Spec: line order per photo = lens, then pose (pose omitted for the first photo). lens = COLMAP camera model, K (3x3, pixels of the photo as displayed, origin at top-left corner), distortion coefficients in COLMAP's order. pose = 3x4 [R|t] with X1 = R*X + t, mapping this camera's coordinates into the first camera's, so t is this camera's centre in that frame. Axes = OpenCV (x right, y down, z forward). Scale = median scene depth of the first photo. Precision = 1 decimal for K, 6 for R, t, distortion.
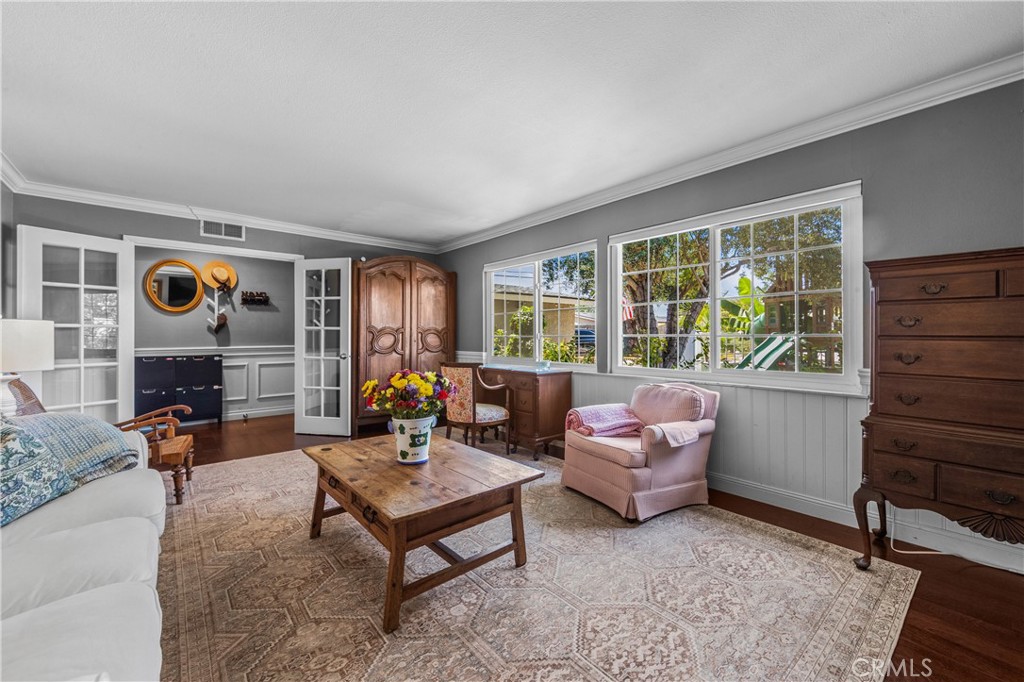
lens RADIAL K [[405.1, 0, 512.0], [0, 405.1, 341.0], [0, 0, 1]] dist [-0.003384, -0.000176]
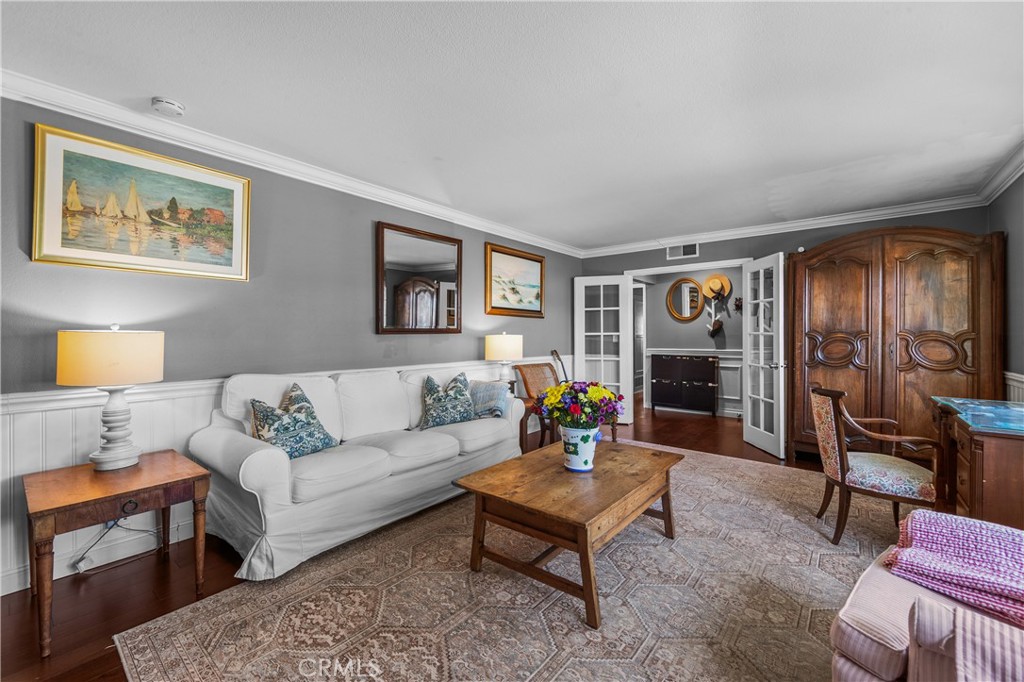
lens RADIAL K [[411.7, 0, 517.9], [0, 411.7, 324.7], [0, 0, 1]] dist [0.038860, 0.000063]
pose [[0.201146, -0.023643, -0.979276, 0.353276], [-0.012103, 0.999572, -0.026619, -0.019659], [0.979486, 0.017206, 0.200774, 0.271074]]
